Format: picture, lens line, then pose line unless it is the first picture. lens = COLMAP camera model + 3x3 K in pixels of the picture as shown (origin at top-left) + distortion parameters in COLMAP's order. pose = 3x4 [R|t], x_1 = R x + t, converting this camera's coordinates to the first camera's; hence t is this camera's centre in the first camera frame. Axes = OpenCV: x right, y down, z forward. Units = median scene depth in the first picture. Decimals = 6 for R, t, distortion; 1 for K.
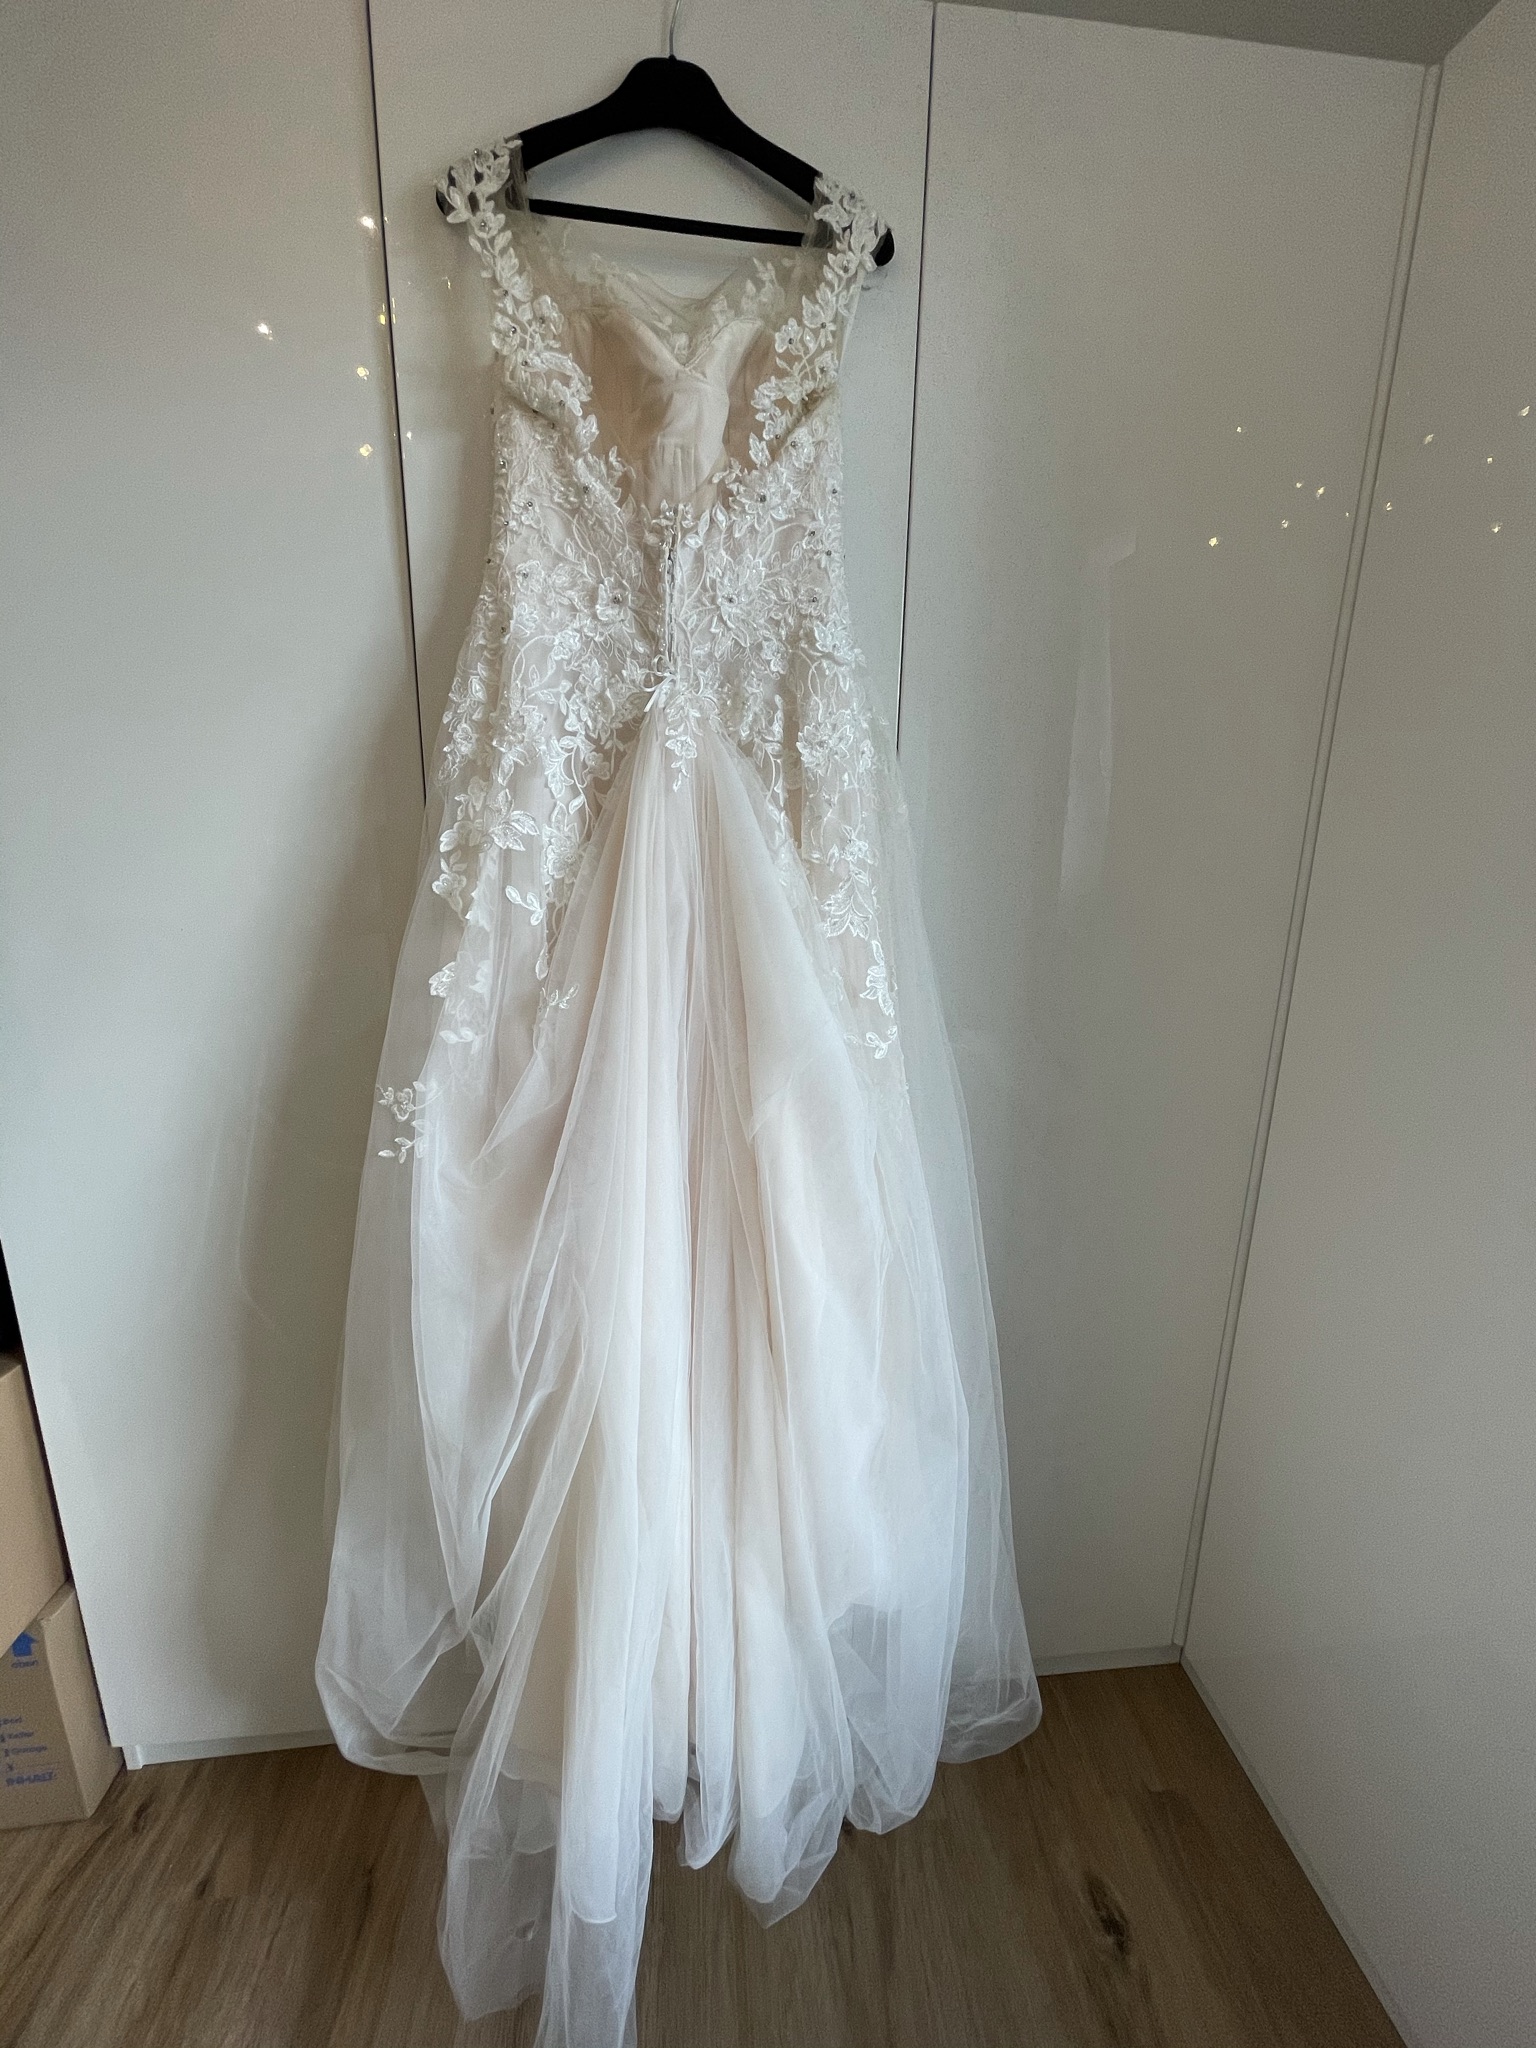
lens RADIAL K [[826.4, 0, 767.7], [0, 826.4, 1017.5], [0, 0, 1]] dist [-0.000308, -0.000005]
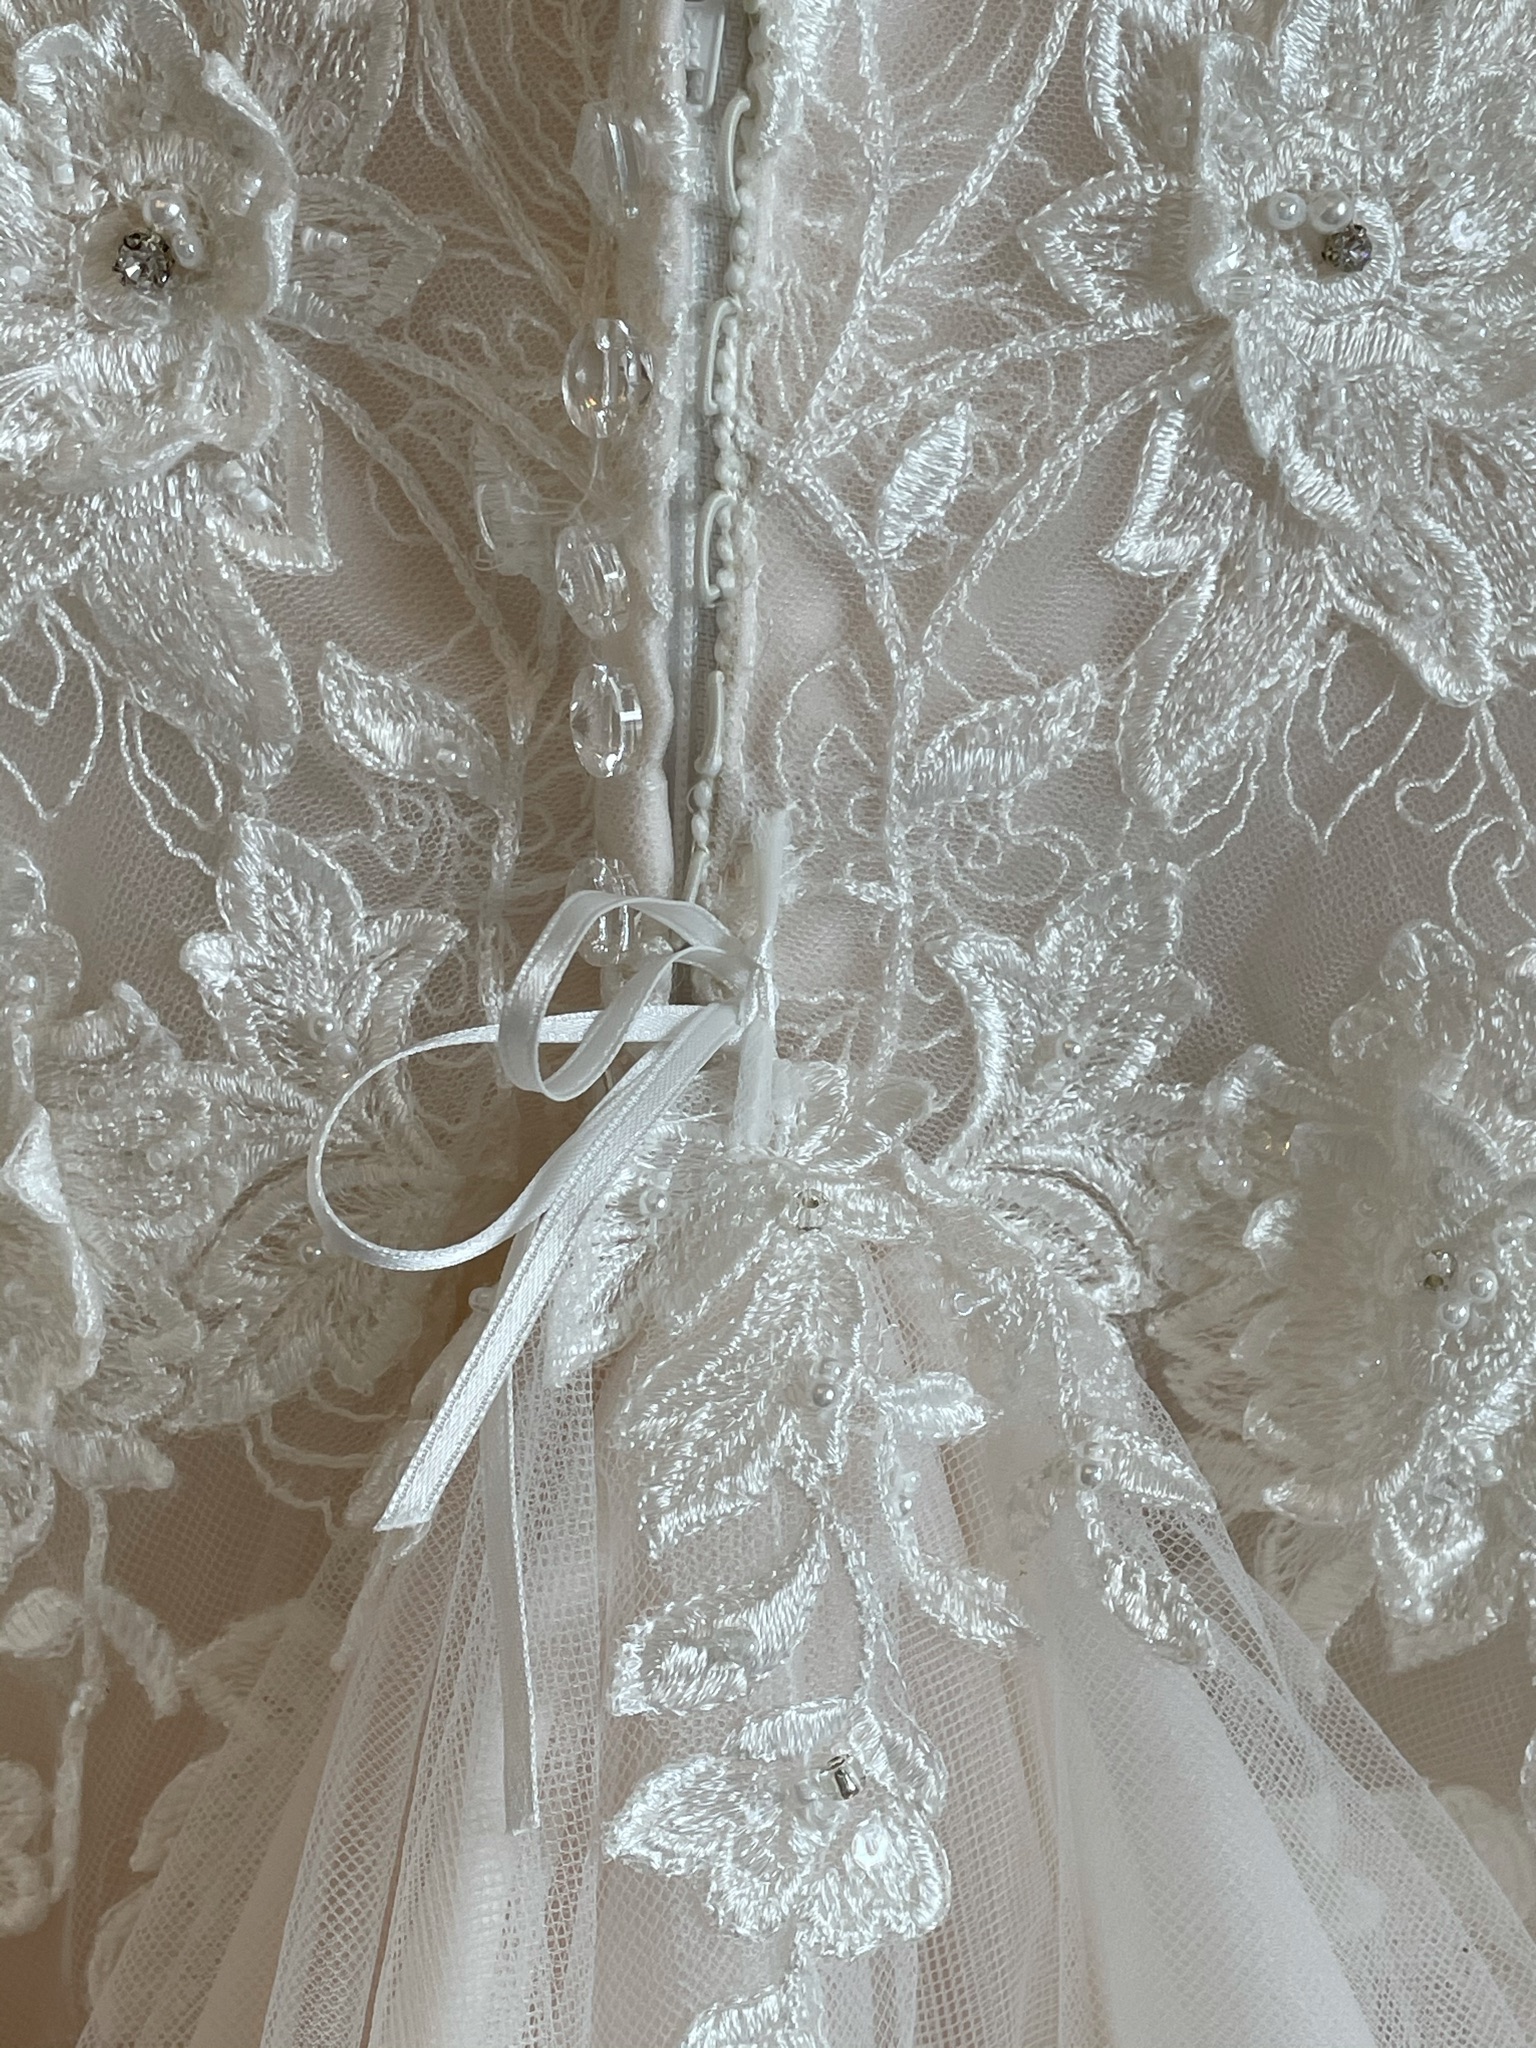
lens RADIAL K [[3032.3, 0, 767.3], [0, 3032.3, 1025.0], [0, 0, 1]] dist [0.089952, 0.000000]
pose [[0.998094, 0.021314, -0.057923, -0.087960], [-0.026203, 0.996037, -0.084995, -0.384542], [0.055881, 0.086351, 0.994696, 0.653670]]
